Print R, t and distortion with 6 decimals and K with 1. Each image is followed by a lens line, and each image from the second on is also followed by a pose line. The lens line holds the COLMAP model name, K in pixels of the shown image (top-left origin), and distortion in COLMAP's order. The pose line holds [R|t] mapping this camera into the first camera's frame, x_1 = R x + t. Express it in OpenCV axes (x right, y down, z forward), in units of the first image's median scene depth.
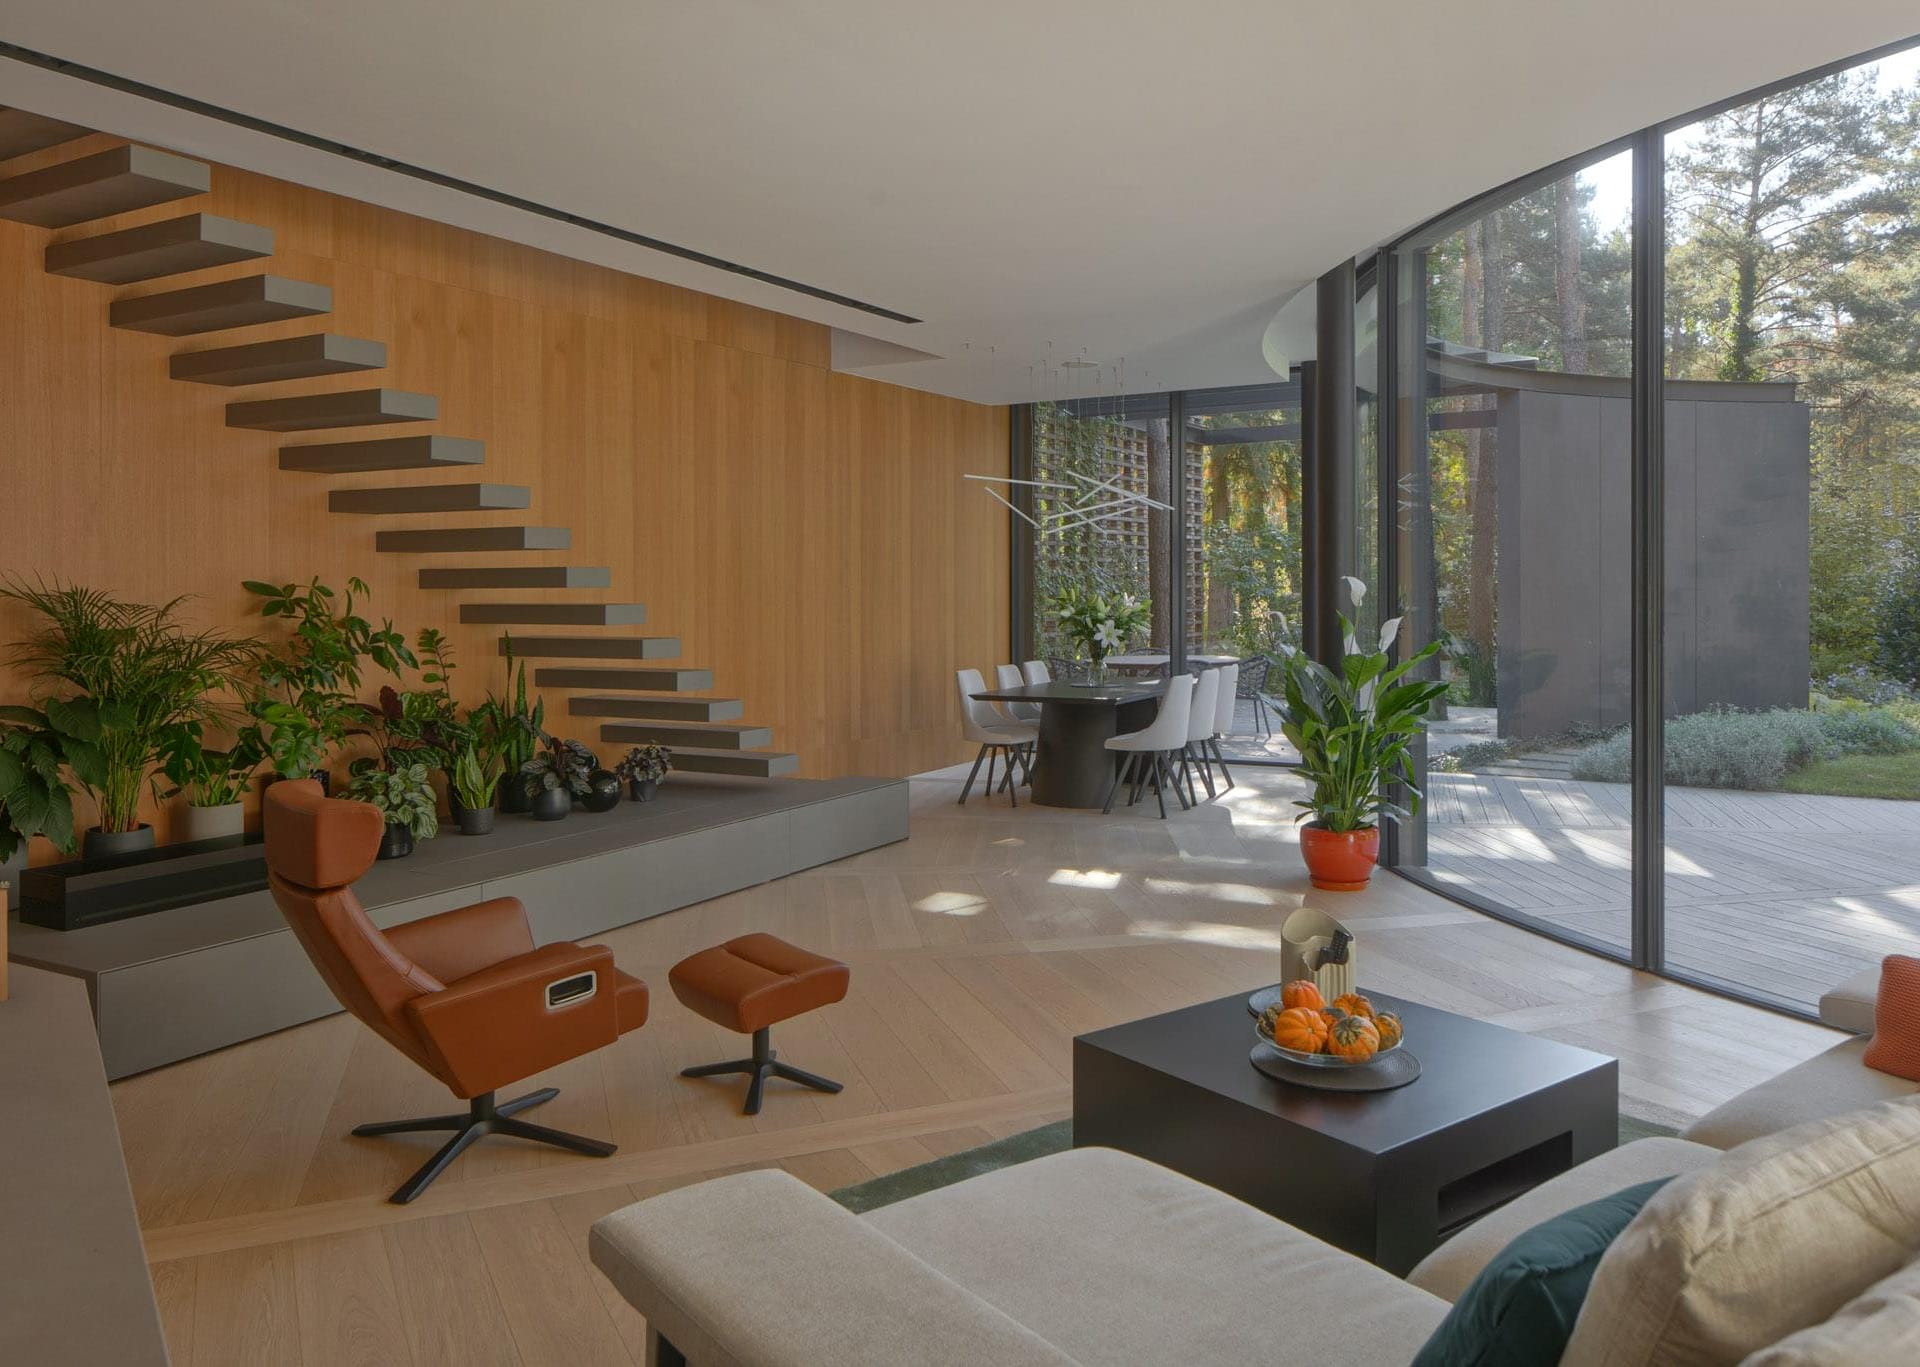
lens RADIAL K [[1386.6, 0, 958.9], [0, 1386.6, 582.2], [0, 0, 1]] dist [-0.003931, 0.001452]
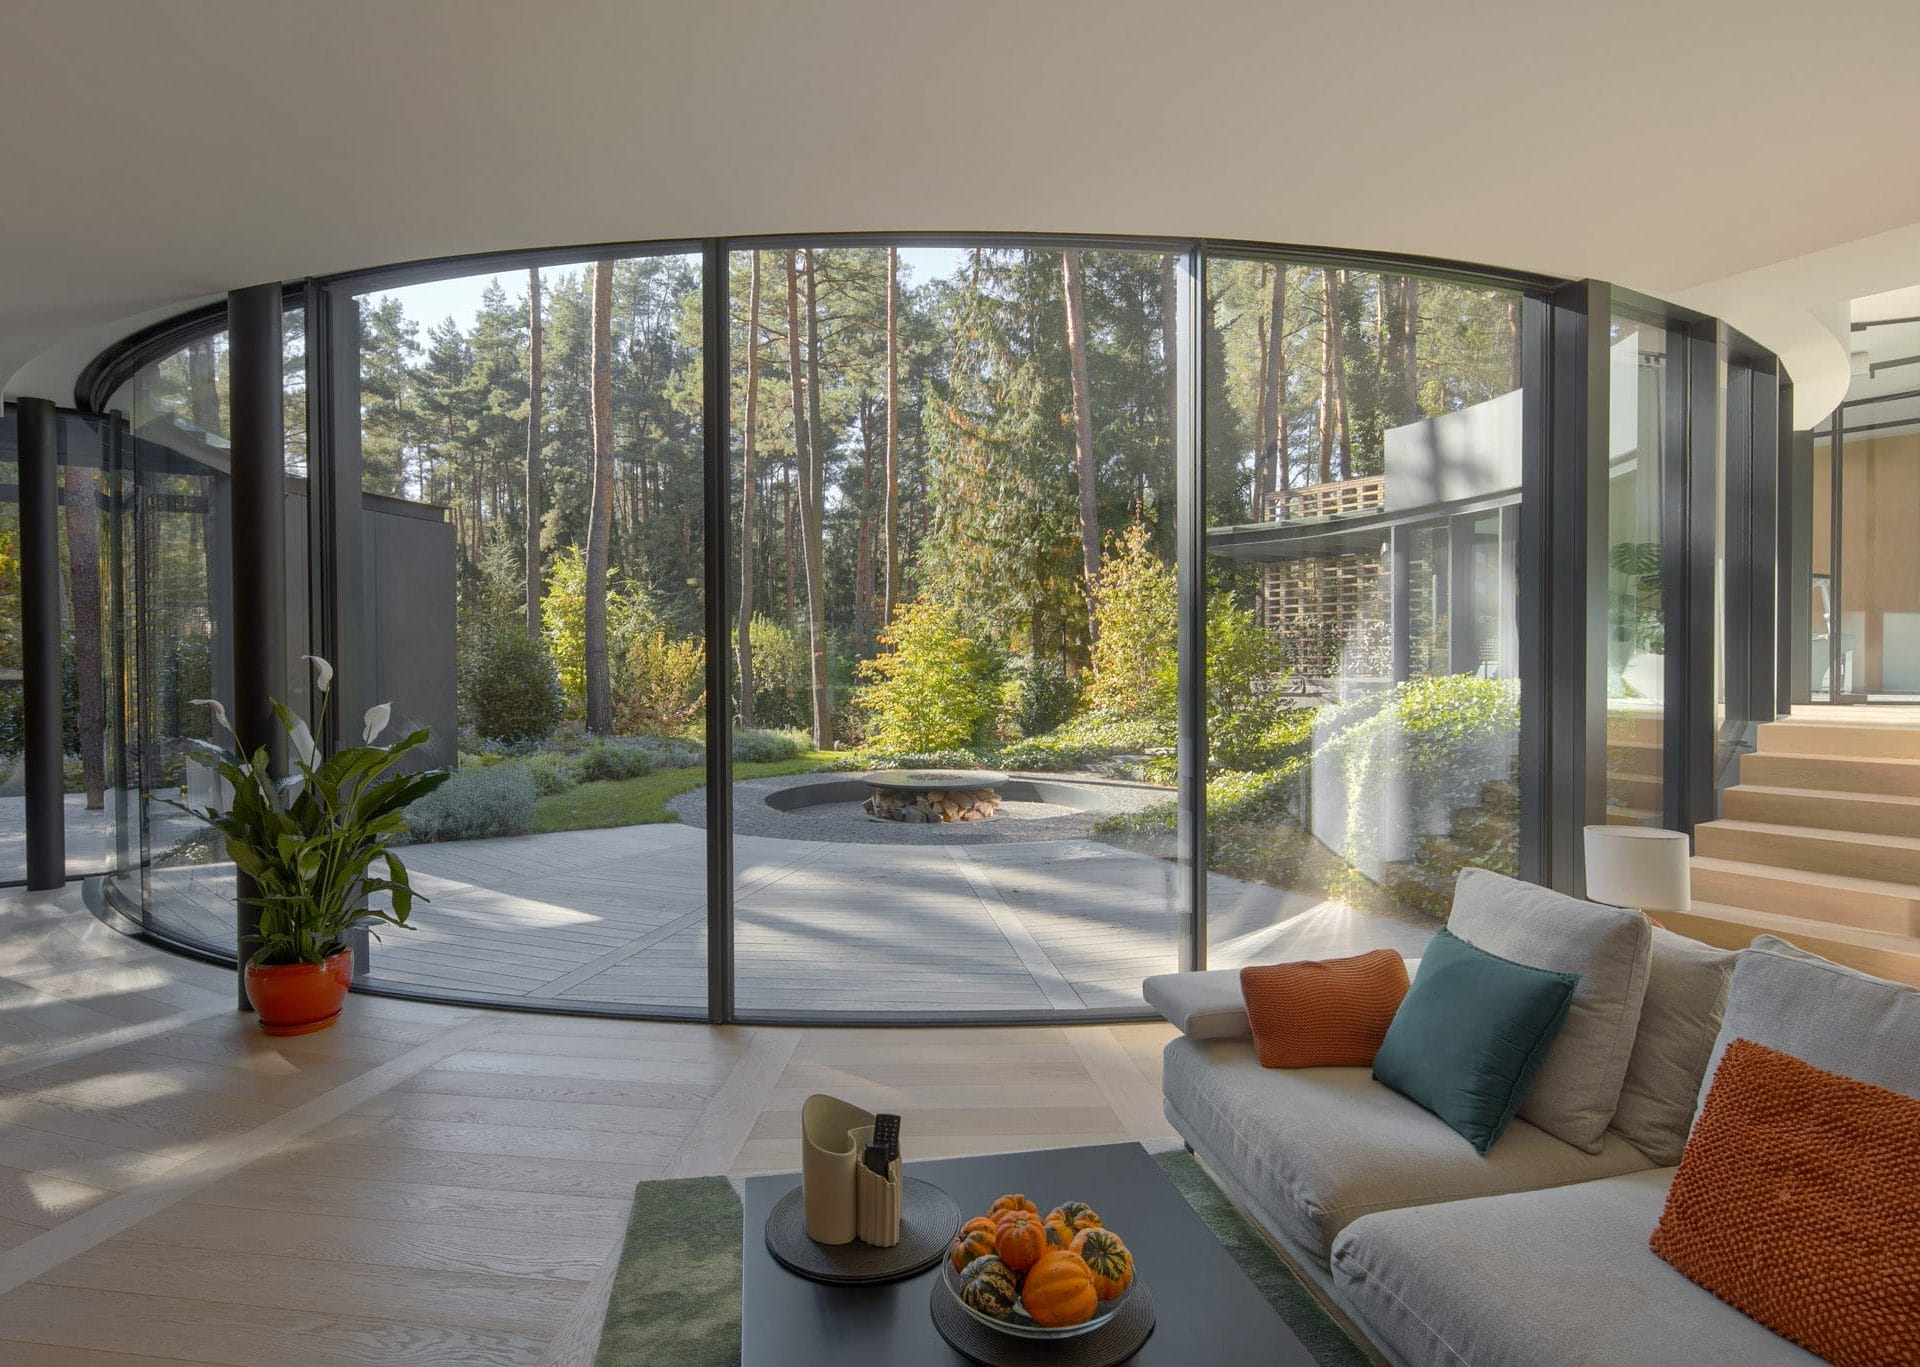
lens RADIAL K [[1043.8, 0, 960.0], [0, 1043.8, 683.5], [0, 0, 1]] dist [0.002247, -0.000051]
pose [[0.441001, -0.014282, 0.897393, -0.104155], [0.000566, 0.999878, 0.015635, 0.002736], [-0.897507, -0.006387, 0.440955, 0.337345]]
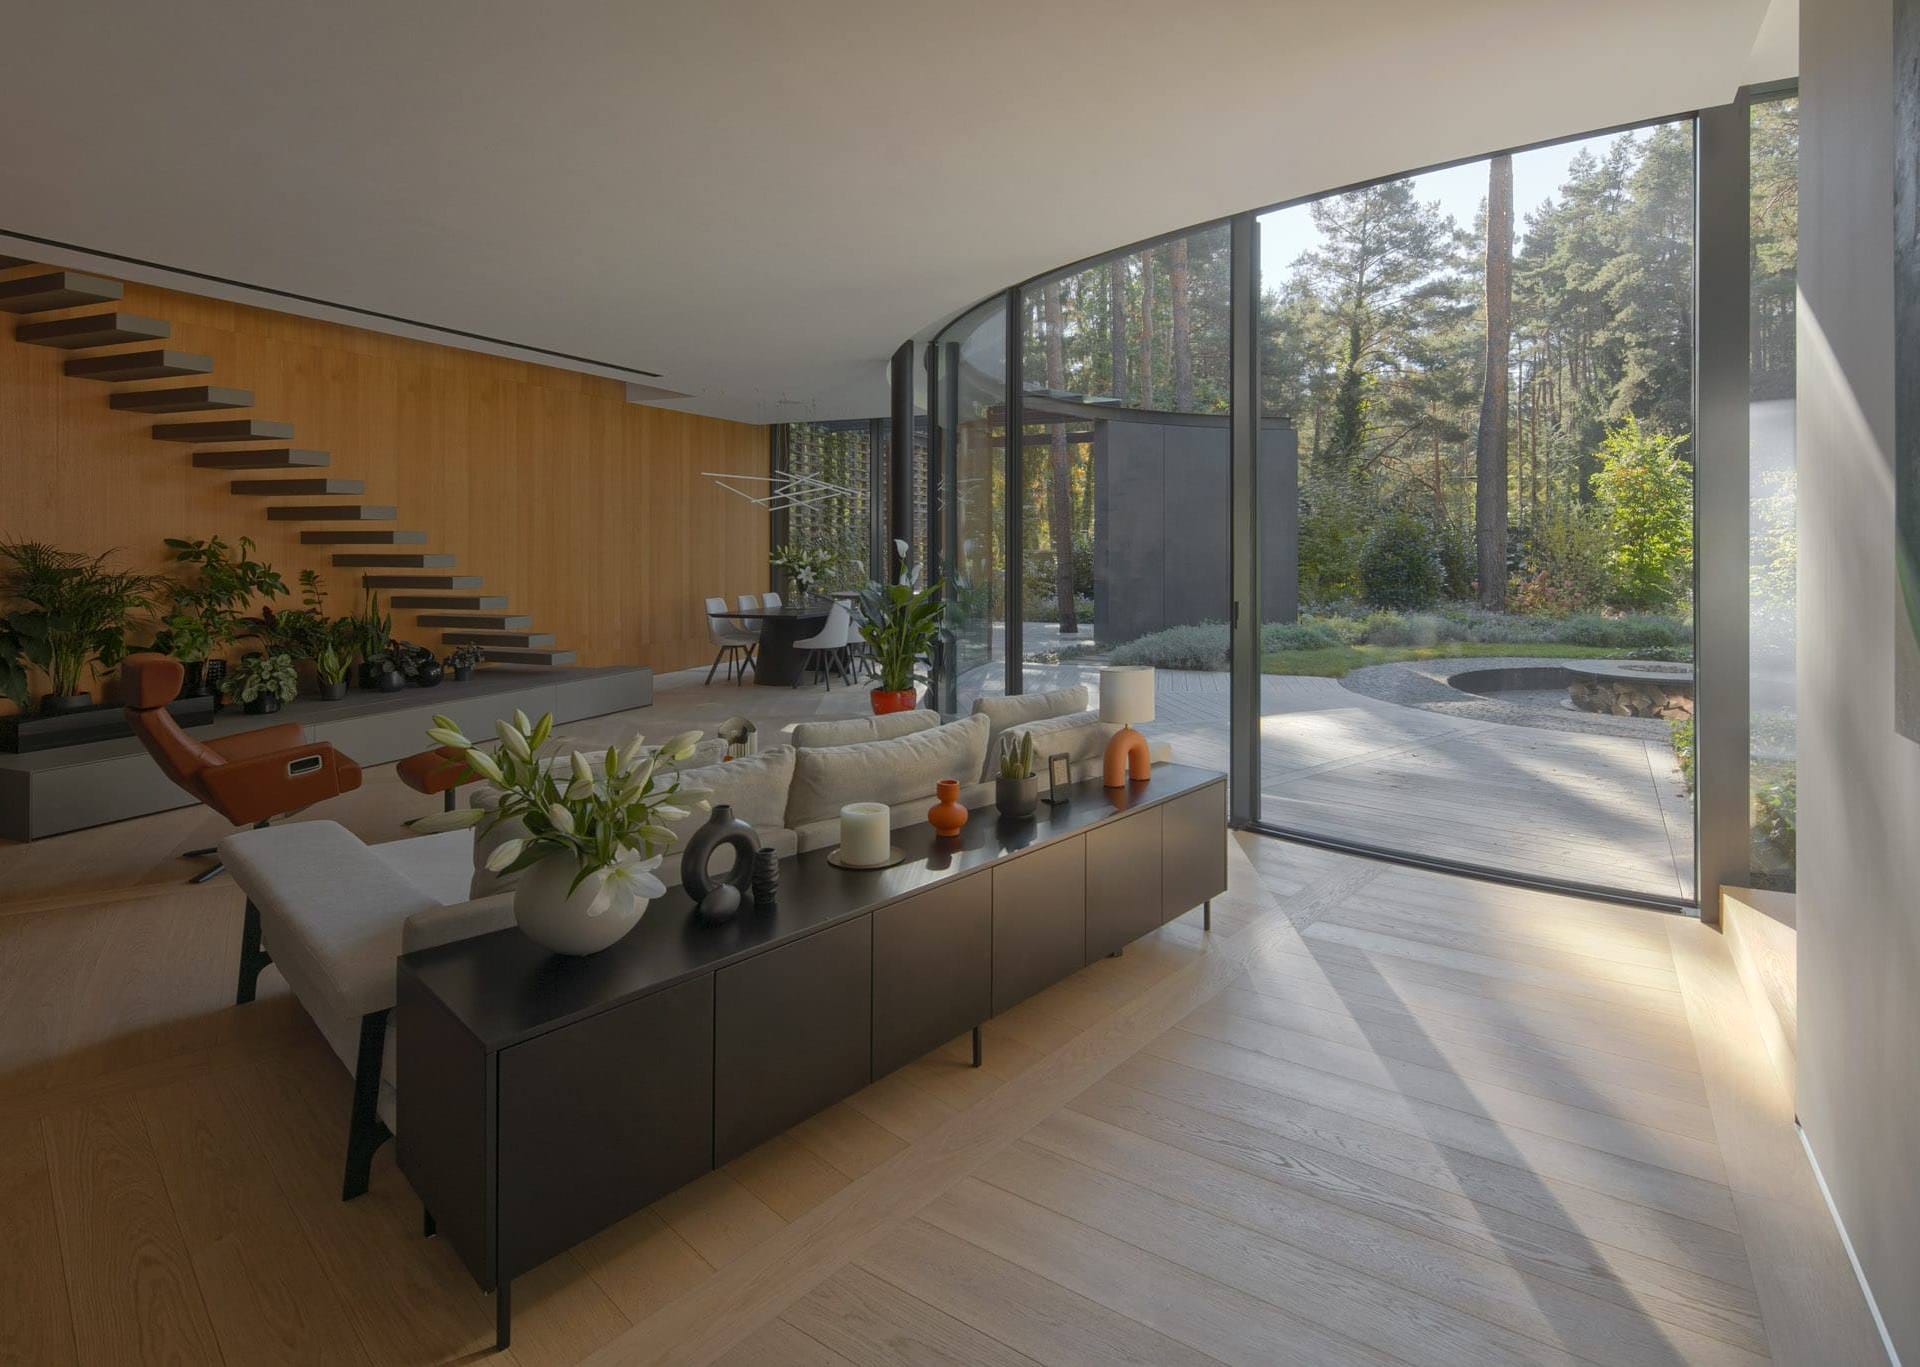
lens RADIAL K [[1009.8, 0, 963.8], [0, 1009.8, 545.4], [0, 0, 1]] dist [0.003793, -0.000458]
pose [[0.992778, 0.003821, 0.119906, 0.209646], [-0.004290, 0.999984, 0.003654, -0.001124], [-0.119890, -0.004142, 0.992779, -0.209663]]
